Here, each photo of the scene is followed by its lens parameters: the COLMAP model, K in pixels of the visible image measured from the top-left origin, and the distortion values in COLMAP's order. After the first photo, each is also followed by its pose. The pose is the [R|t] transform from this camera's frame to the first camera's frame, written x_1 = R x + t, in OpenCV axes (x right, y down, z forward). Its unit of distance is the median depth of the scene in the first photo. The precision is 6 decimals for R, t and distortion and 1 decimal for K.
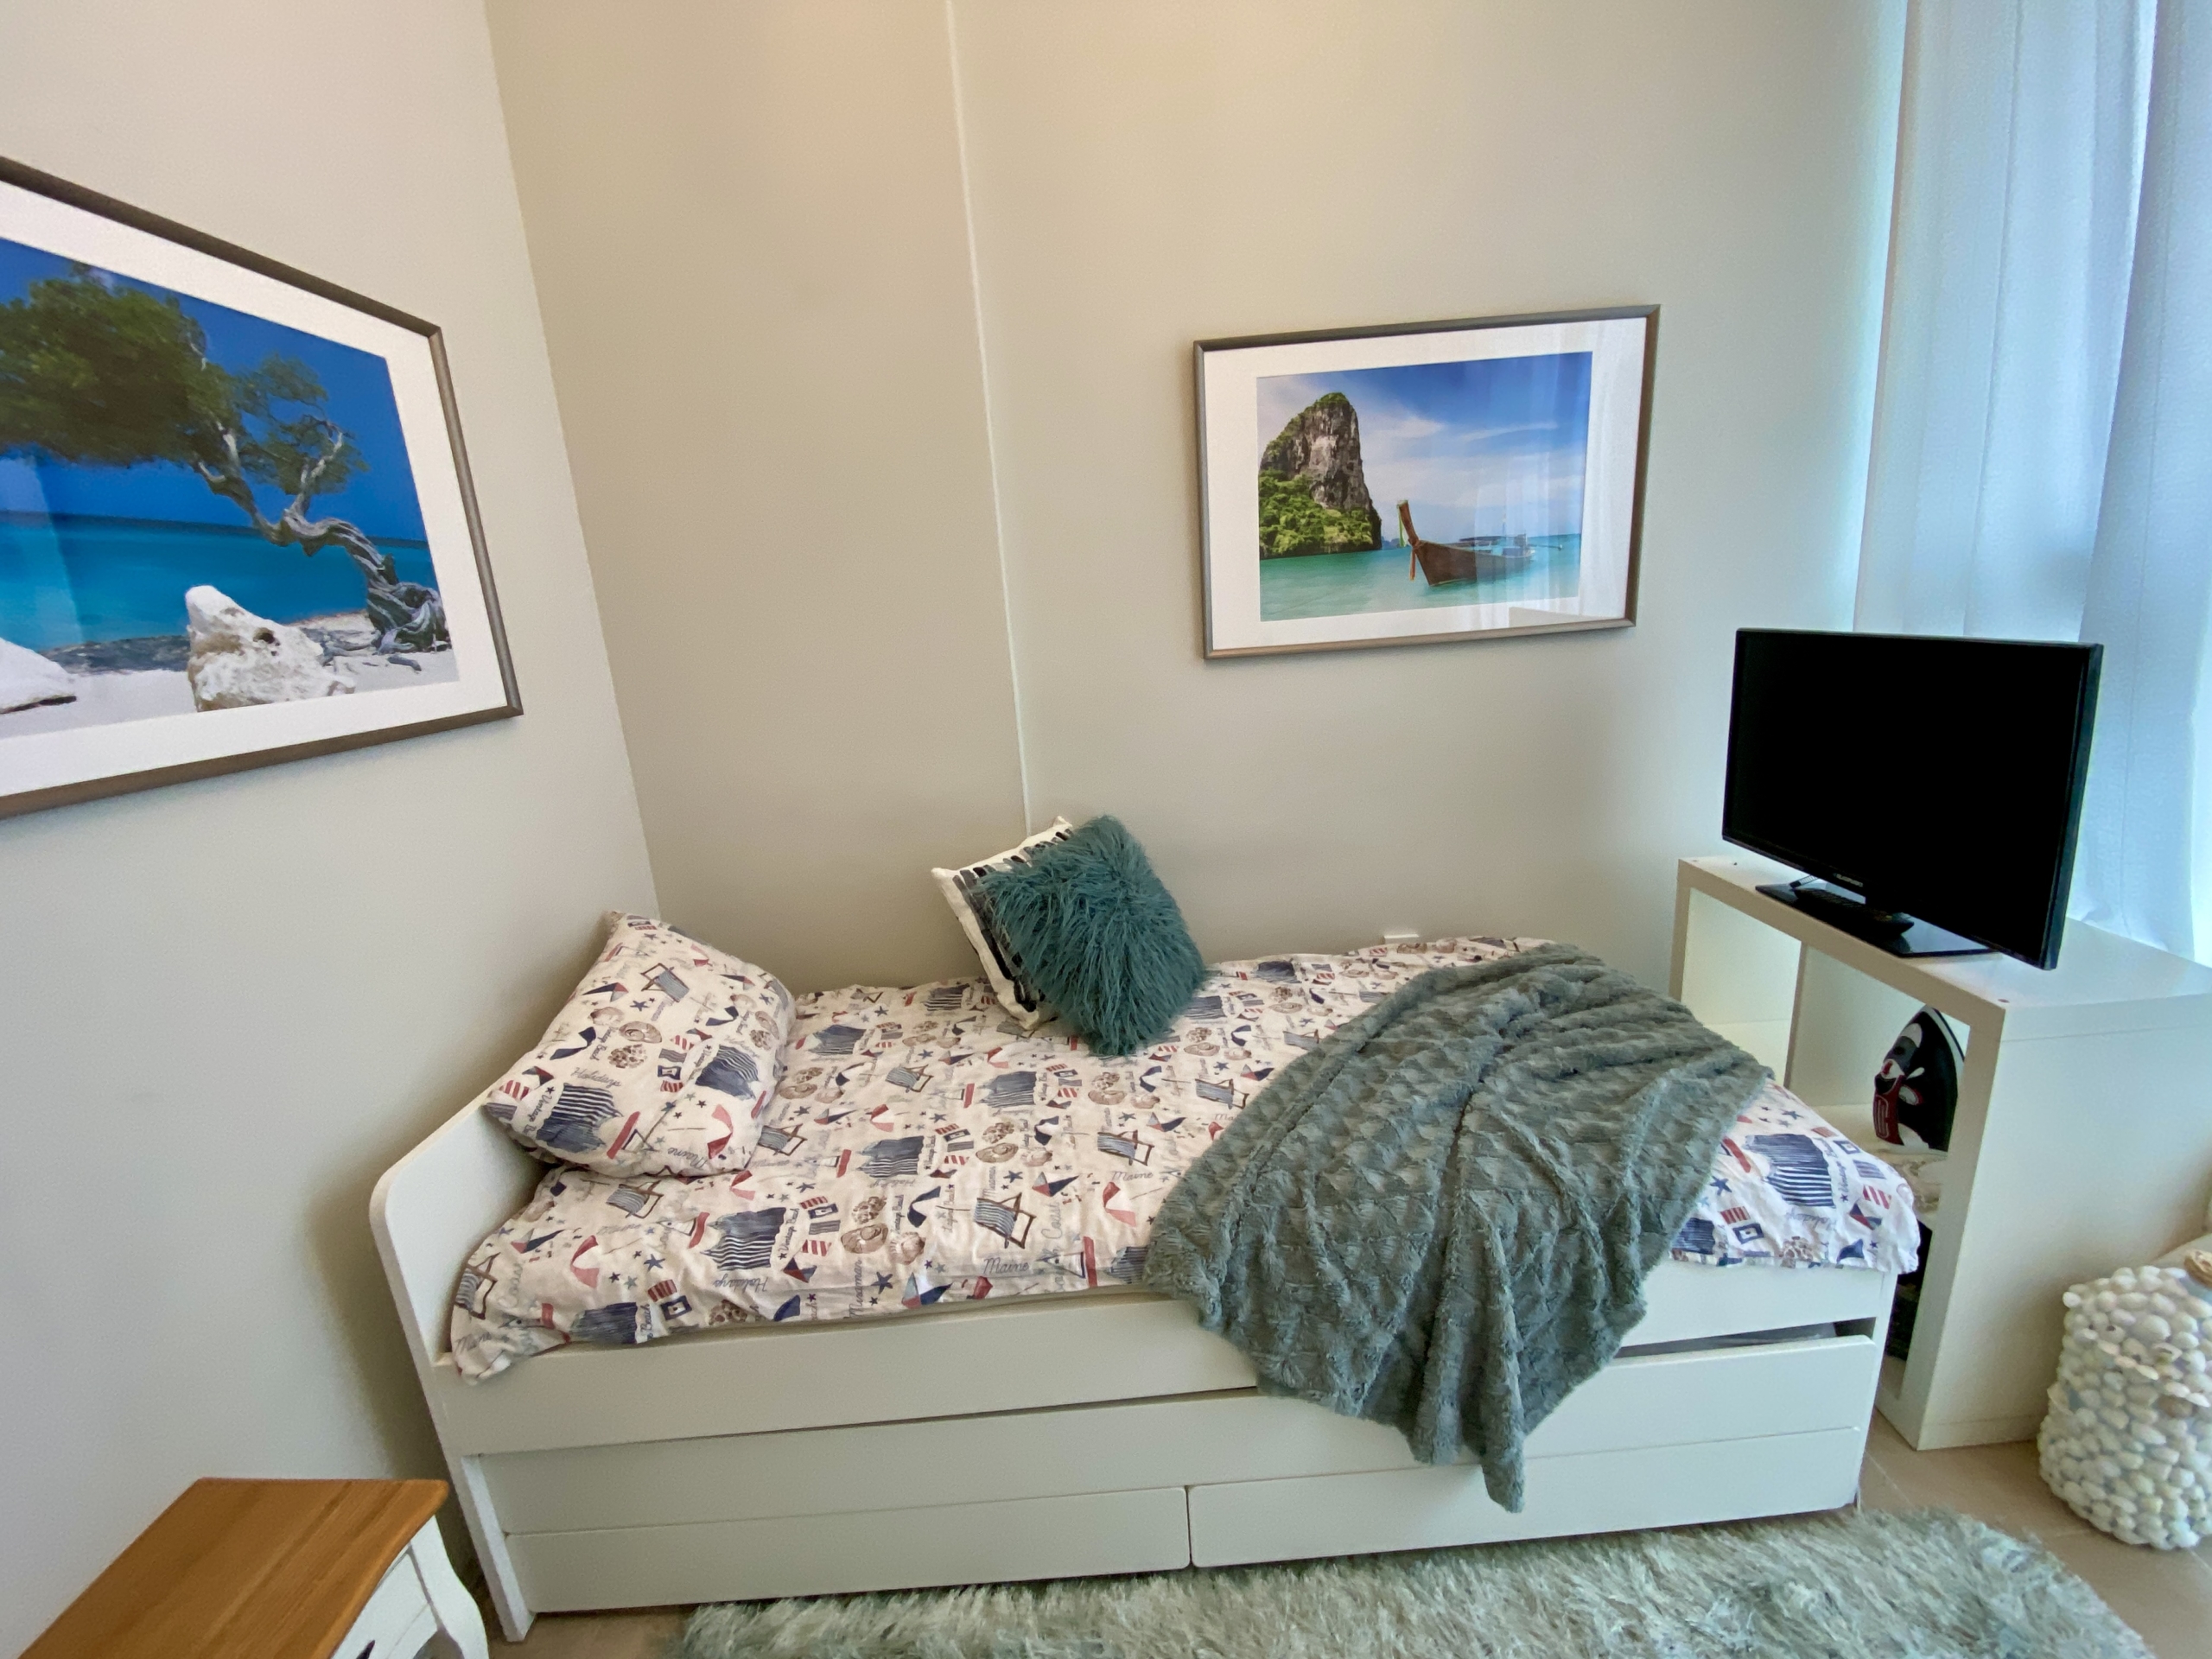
lens RADIAL K [[894.6, 0, 1096.9], [0, 894.6, 839.9], [0, 0, 1]] dist [0.021477, -0.019905]
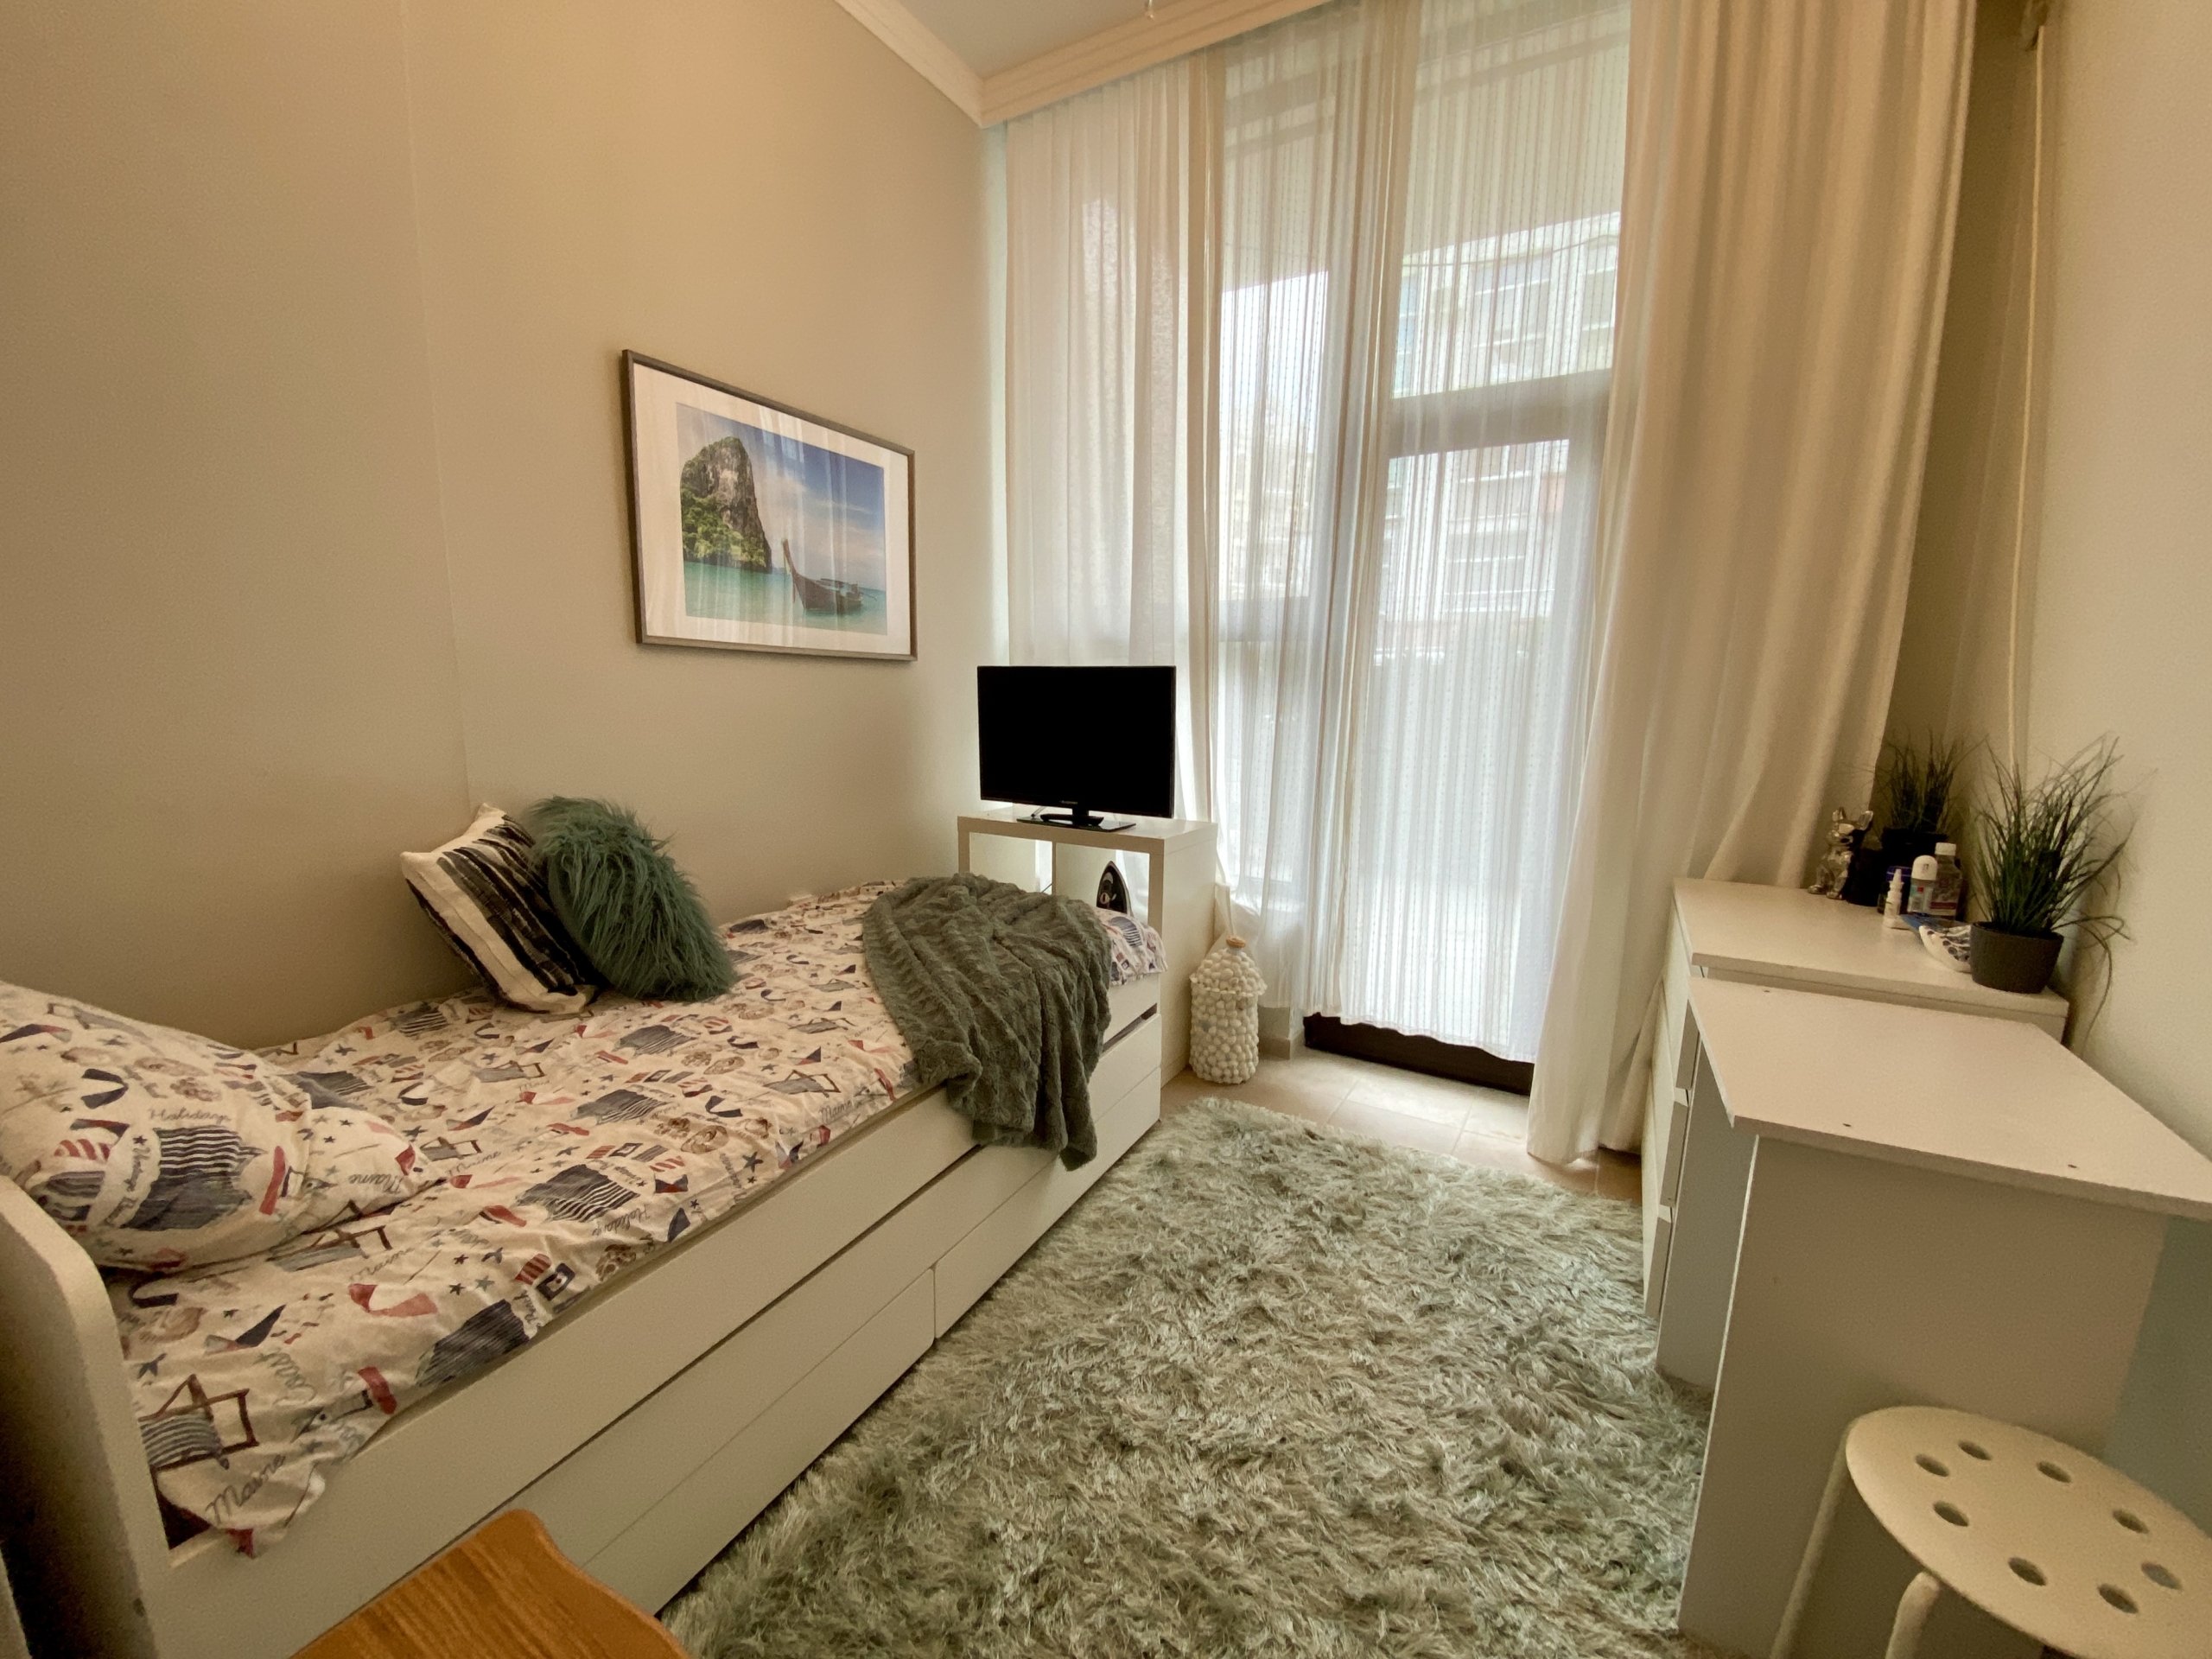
lens RADIAL K [[897.8, 0, 1106.9], [0, 897.8, 841.1], [0, 0, 1]] dist [0.028042, -0.020931]
pose [[0.481410, -0.064441, 0.874124, -0.808314], [0.167480, 0.985681, -0.019572, 0.196866], [-0.860346, 0.155820, 0.485309, 0.091642]]
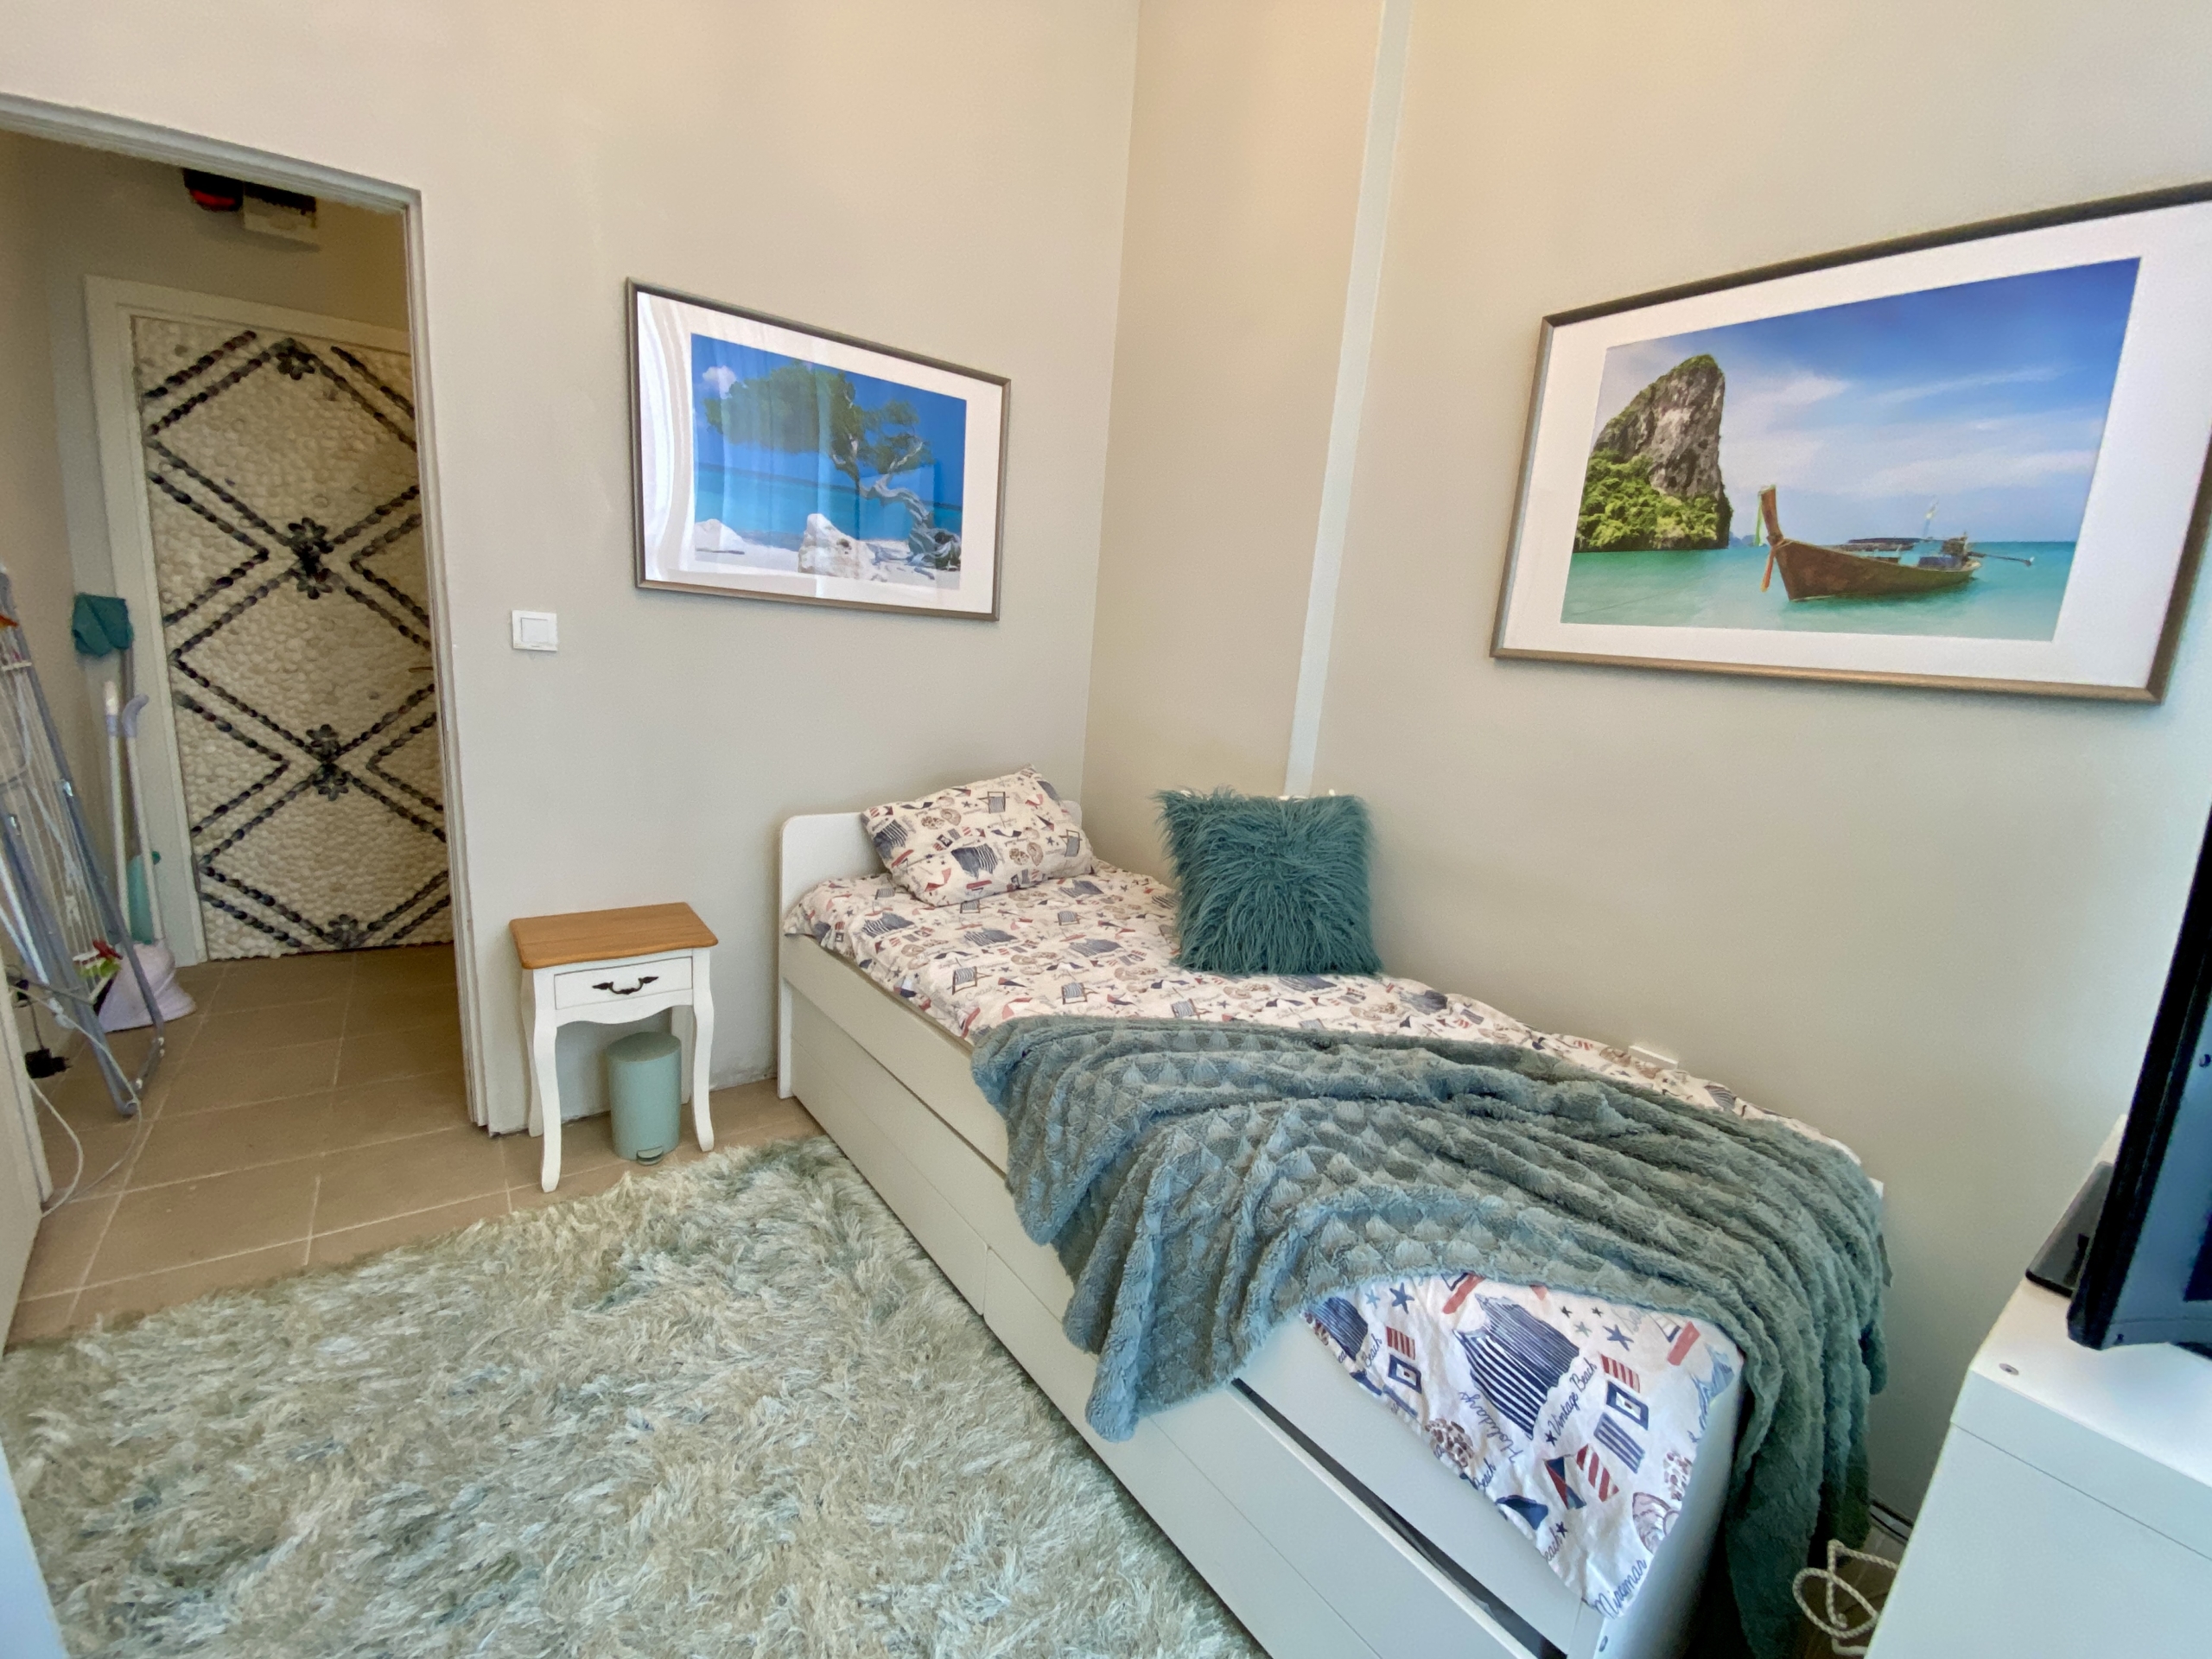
lens RADIAL K [[889.1, 0, 1097.5], [0, 889.1, 845.4], [0, 0, 1]] dist [0.023092, -0.024194]
pose [[0.589726, 0.290542, -0.753531, 0.932451], [-0.315891, 0.941694, 0.115871, -0.000249], [0.743261, 0.169701, 0.647121, 0.201911]]
